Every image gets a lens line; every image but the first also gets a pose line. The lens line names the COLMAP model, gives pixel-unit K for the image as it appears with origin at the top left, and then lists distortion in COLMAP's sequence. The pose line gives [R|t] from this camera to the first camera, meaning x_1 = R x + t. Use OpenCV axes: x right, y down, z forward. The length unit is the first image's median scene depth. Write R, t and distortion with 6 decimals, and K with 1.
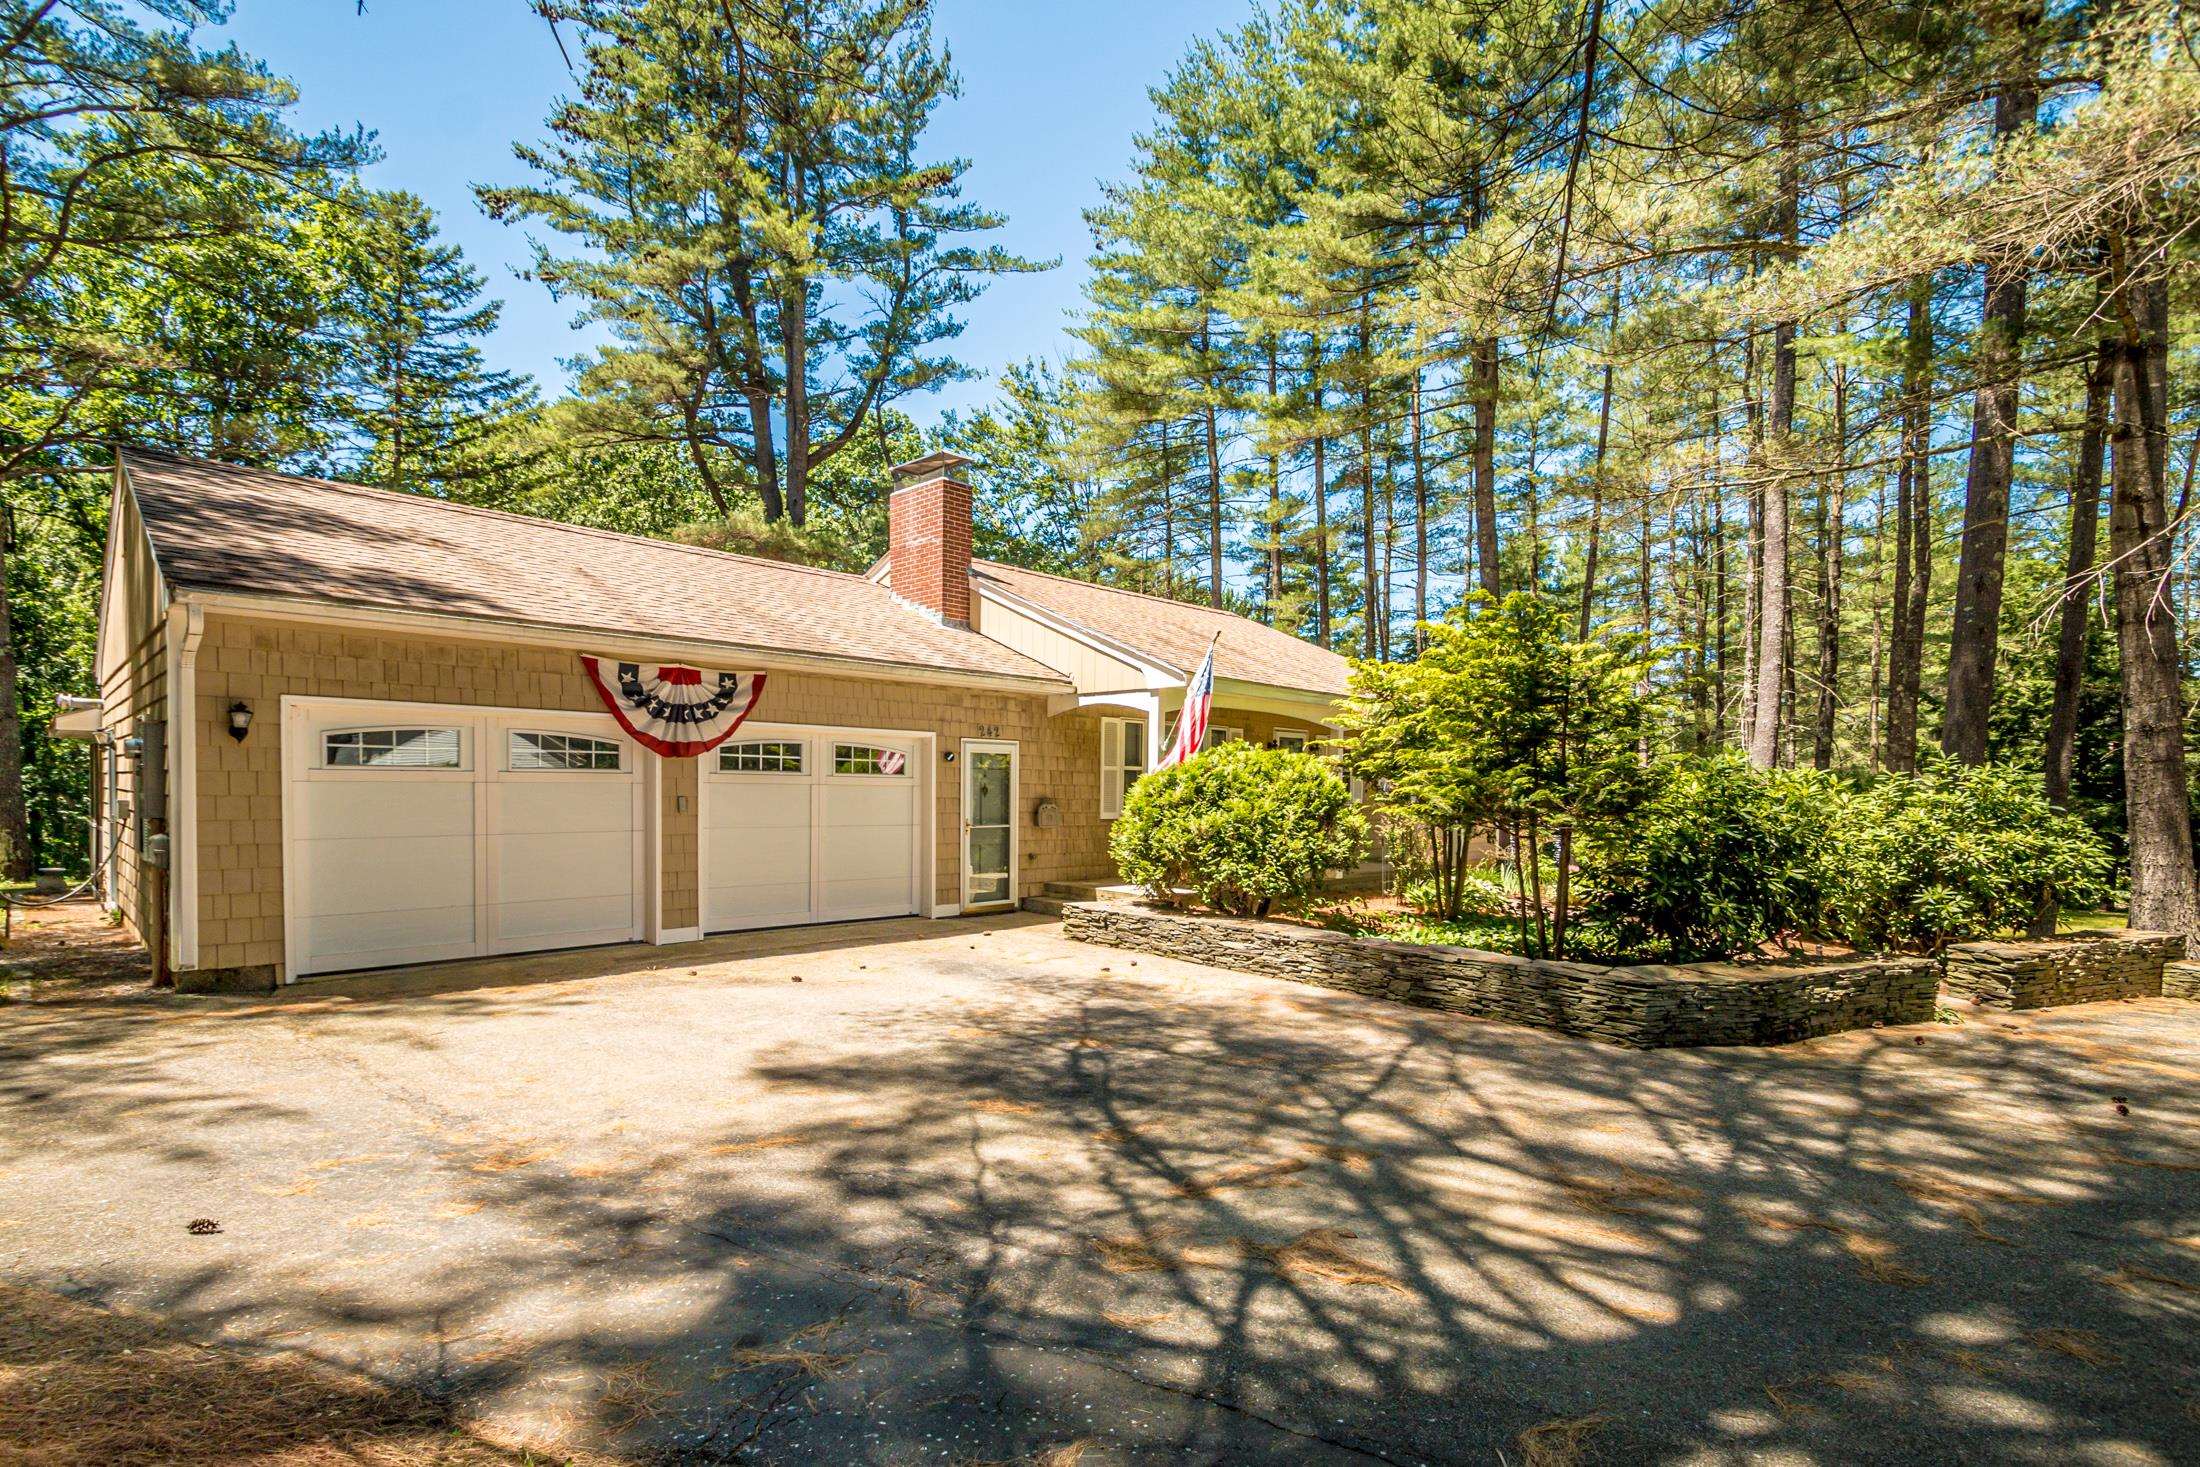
lens RADIAL K [[1087.4, 0, 1100.9], [0, 1087.4, 809.3], [0, 0, 1]] dist [-0.000290, -0.000030]
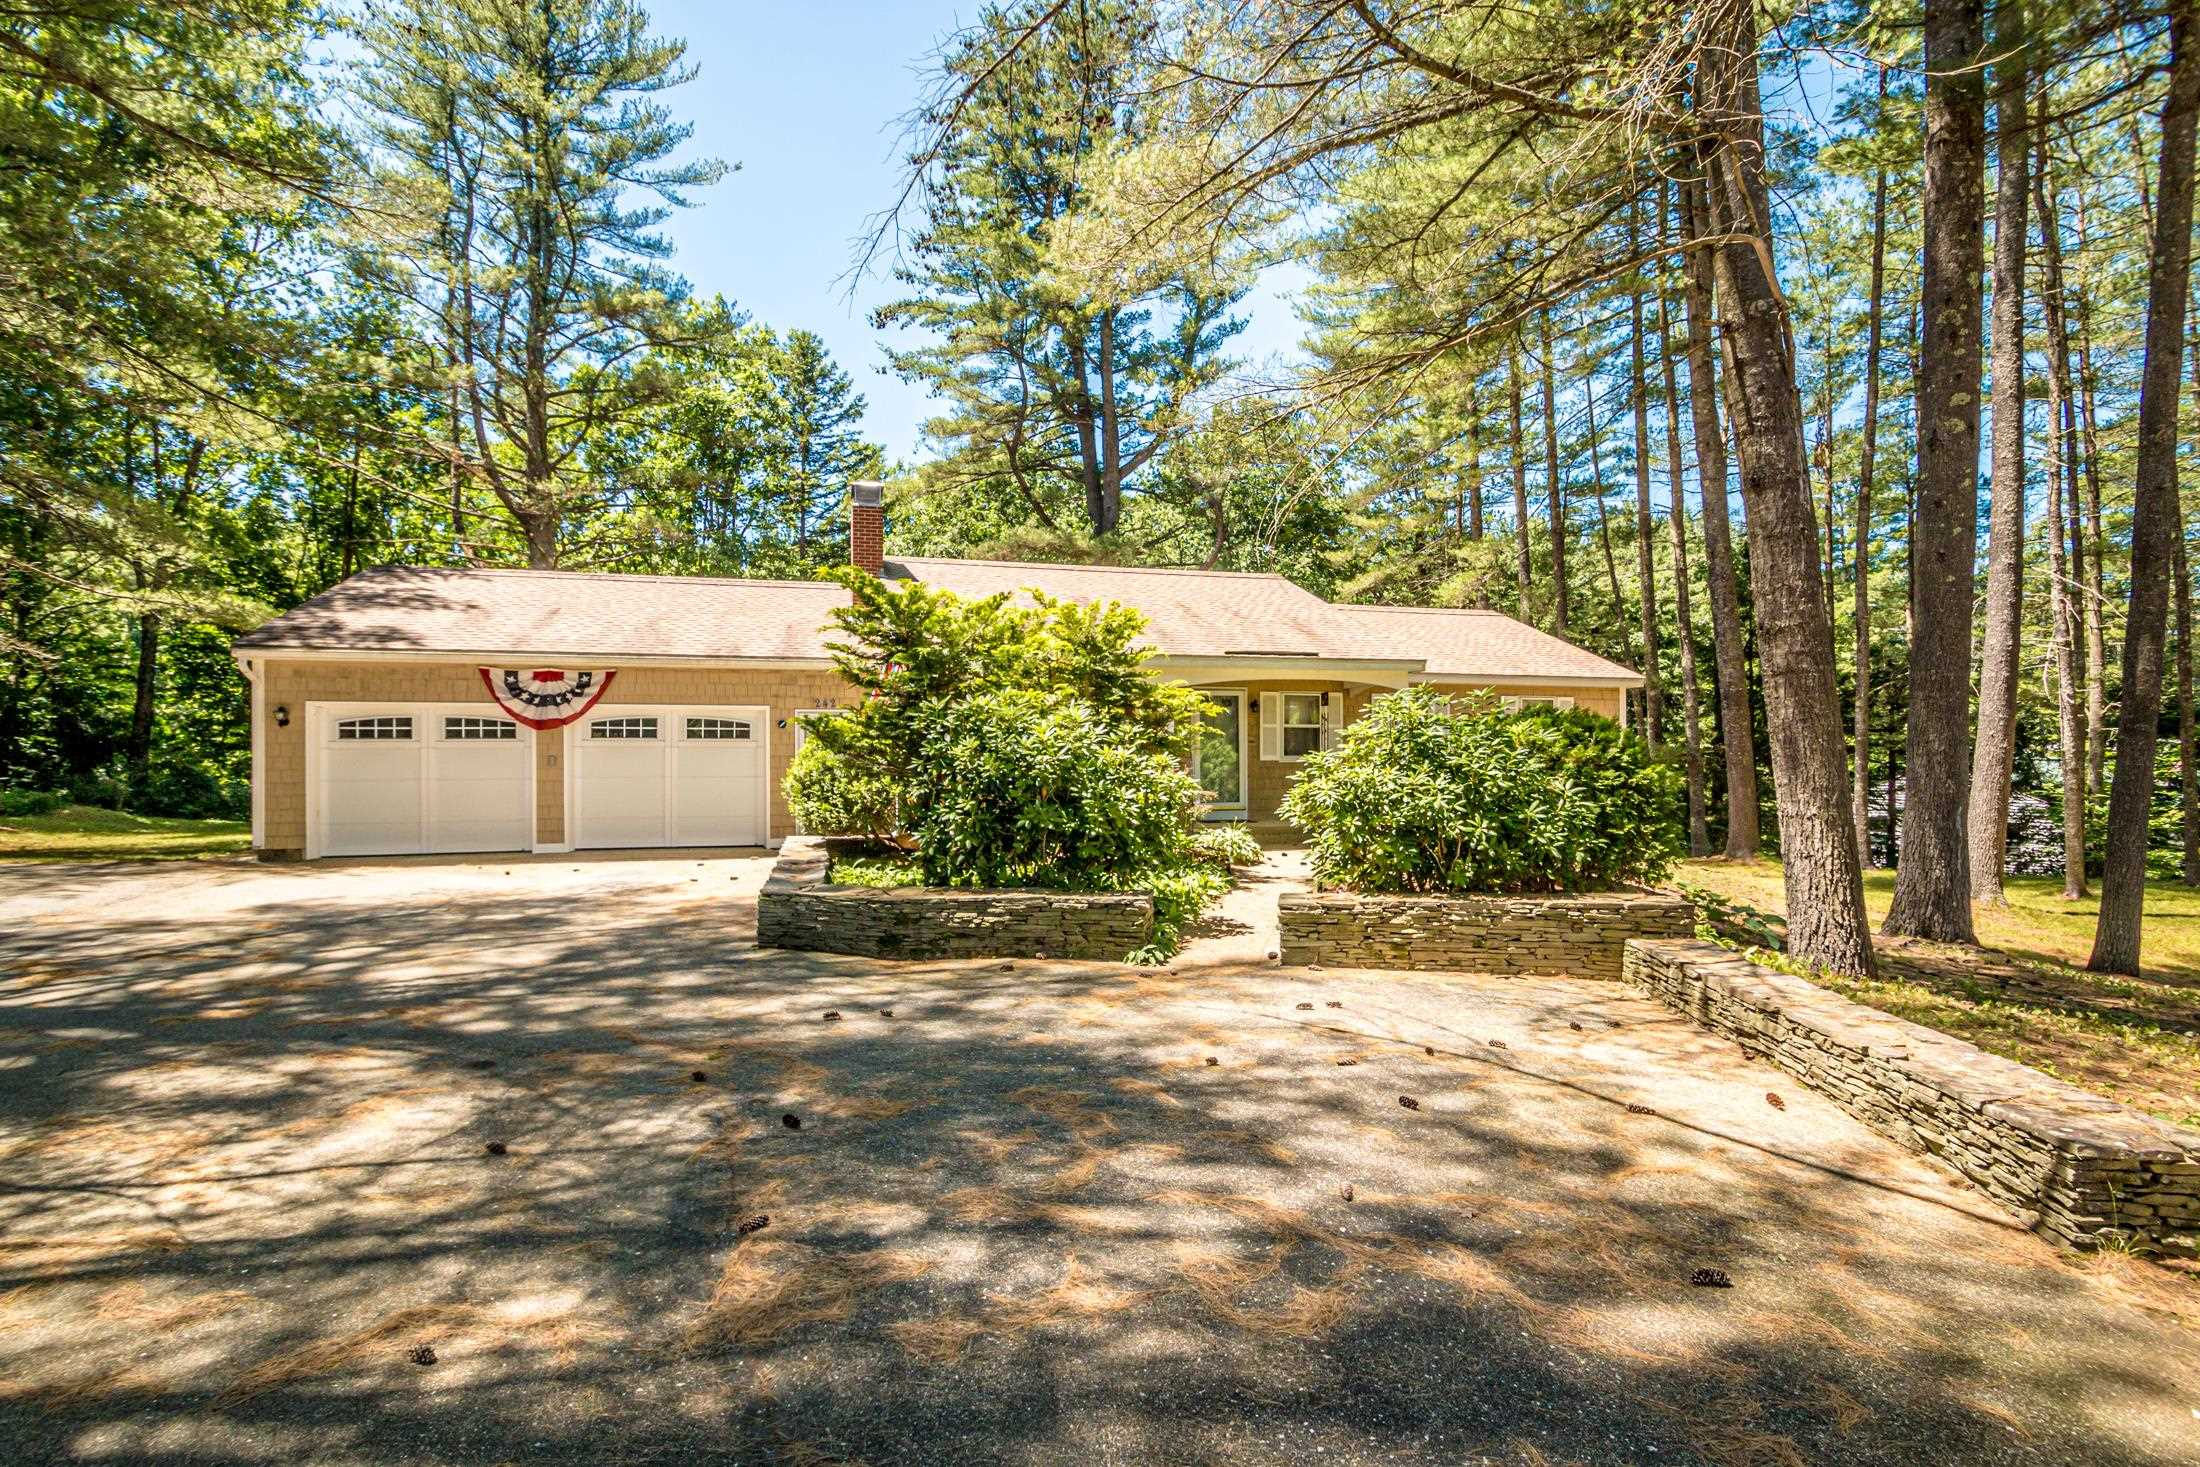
lens RADIAL K [[1073.4, 0, 1092.8], [0, 1073.4, 757.2], [0, 0, 1]] dist [-0.001057, -0.017739]
pose [[0.847771, -0.017304, -0.530081, 0.997043], [0.003075, 0.999611, -0.027713, 0.032194], [0.530354, 0.021864, 0.847494, 0.136366]]
